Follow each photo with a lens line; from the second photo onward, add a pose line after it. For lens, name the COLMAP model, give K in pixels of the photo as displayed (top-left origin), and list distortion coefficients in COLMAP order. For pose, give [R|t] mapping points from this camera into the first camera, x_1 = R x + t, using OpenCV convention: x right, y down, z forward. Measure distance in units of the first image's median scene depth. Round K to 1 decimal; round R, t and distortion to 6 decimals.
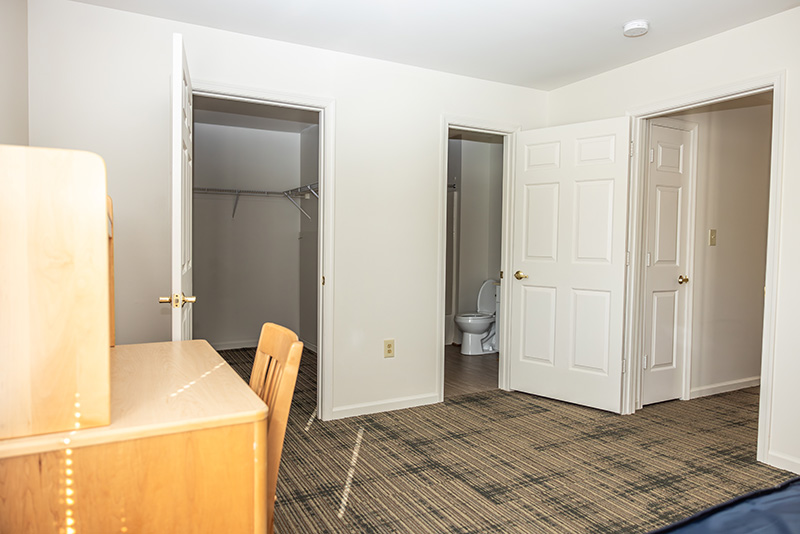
lens RADIAL K [[532.6, 0, 400.6], [0, 532.6, 267.6], [0, 0, 1]] dist [0.007479, 0.001235]
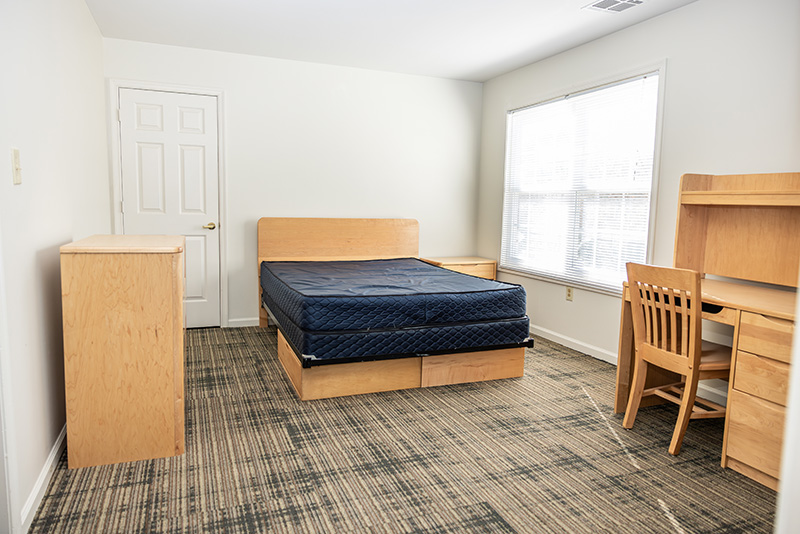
lens RADIAL K [[532.6, 0, 399.5], [0, 532.6, 267.8], [0, 0, 1]] dist [0.007479, 0.001235]
pose [[-0.993754, -0.046114, 0.101623, 0.244706], [-0.029336, 0.986550, 0.160808, -0.066815], [-0.107672, 0.156822, -0.981740, 1.772311]]
